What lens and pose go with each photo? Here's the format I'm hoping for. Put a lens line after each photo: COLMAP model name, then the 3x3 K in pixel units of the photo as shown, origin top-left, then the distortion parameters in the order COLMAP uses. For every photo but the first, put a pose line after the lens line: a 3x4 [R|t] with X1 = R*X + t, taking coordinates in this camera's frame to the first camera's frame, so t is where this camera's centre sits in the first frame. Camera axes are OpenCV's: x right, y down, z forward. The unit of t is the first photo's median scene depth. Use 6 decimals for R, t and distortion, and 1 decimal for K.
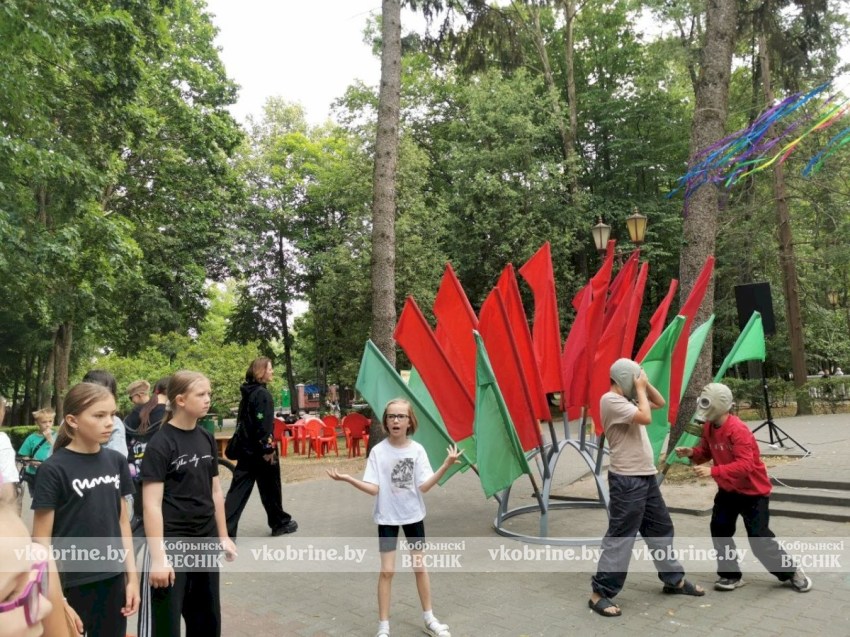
lens RADIAL K [[636.3, 0, 432.7], [0, 636.3, 317.4], [0, 0, 1]] dist [0.076466, -0.102270]
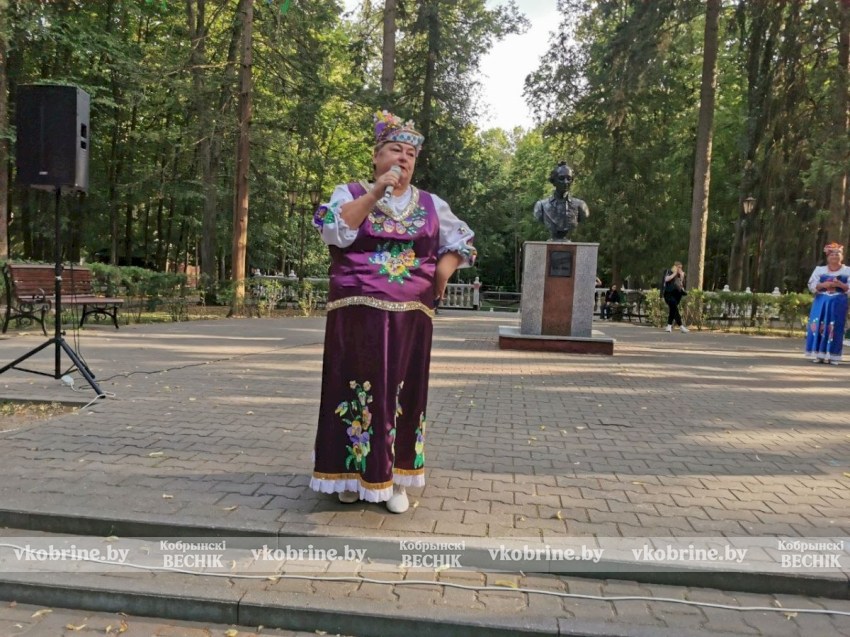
lens RADIAL K [[636.3, 0, 432.7], [0, 636.3, 317.4], [0, 0, 1]] dist [0.076466, -0.102270]
pose [[0.734337, 0.044116, 0.677350, 0.170038], [-0.159219, 0.981240, 0.108707, 0.014414], [-0.659847, -0.187675, 0.727585, 0.173276]]
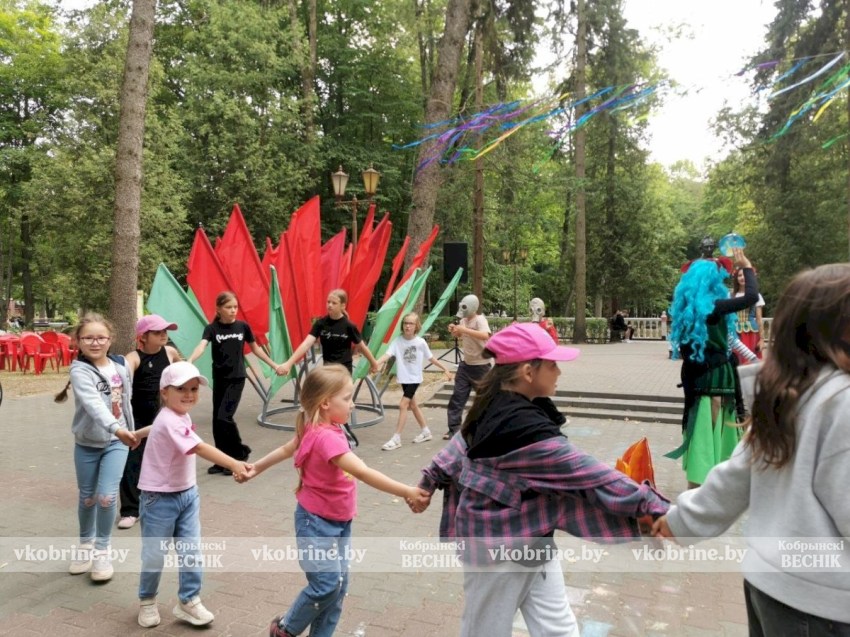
lens RADIAL K [[636.3, 0, 432.7], [0, 636.3, 317.4], [0, 0, 1]] dist [0.076466, -0.102270]
pose [[0.899358, 0.050593, 0.434276, -0.040668], [-0.097421, 0.991499, 0.086245, -0.003852], [-0.426221, -0.119872, 0.896642, -0.063941]]
